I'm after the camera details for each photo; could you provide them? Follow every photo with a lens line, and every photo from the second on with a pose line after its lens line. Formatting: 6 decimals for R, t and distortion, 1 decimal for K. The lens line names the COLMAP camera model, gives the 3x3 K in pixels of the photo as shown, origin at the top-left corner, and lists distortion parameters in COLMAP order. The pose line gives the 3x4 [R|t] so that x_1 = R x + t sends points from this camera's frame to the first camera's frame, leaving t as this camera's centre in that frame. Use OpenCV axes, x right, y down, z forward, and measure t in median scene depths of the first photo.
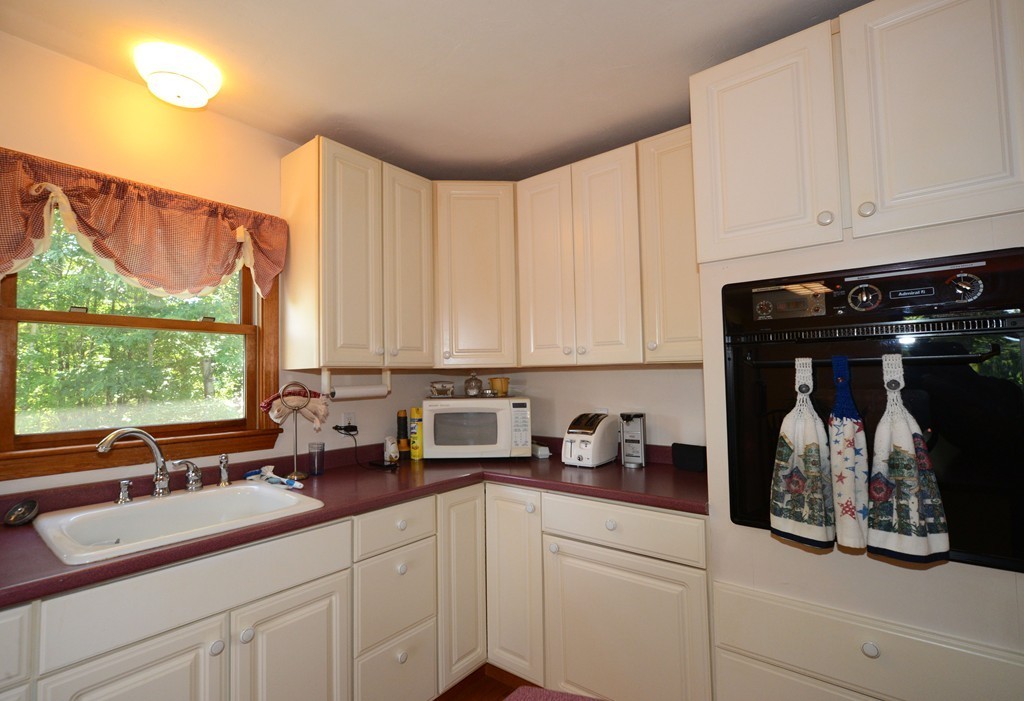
lens RADIAL K [[484.3, 0, 473.8], [0, 484.3, 353.4], [0, 0, 1]] dist [-0.000557, 0.000802]
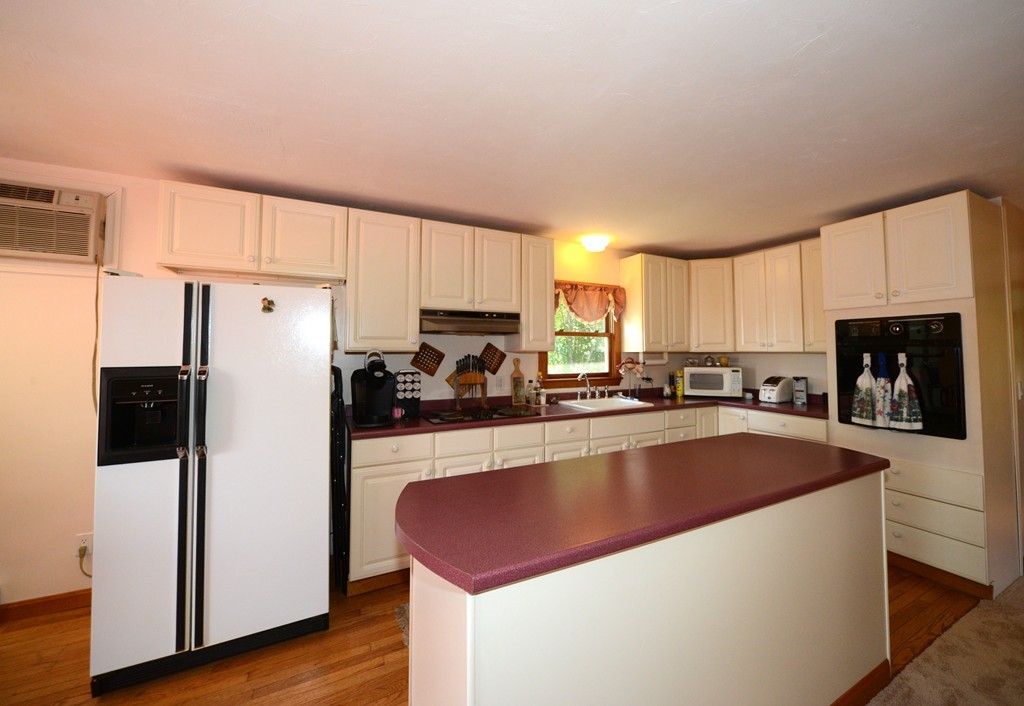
lens RADIAL K [[390.3, 0, 538.5], [0, 390.3, 334.1], [0, 0, 1]] dist [-0.008013, 0.000348]
pose [[0.937166, -0.000030, -0.348885, -0.132936], [0.002229, 0.999980, 0.005902, -0.070818], [0.348878, -0.006309, 0.937147, -0.981052]]
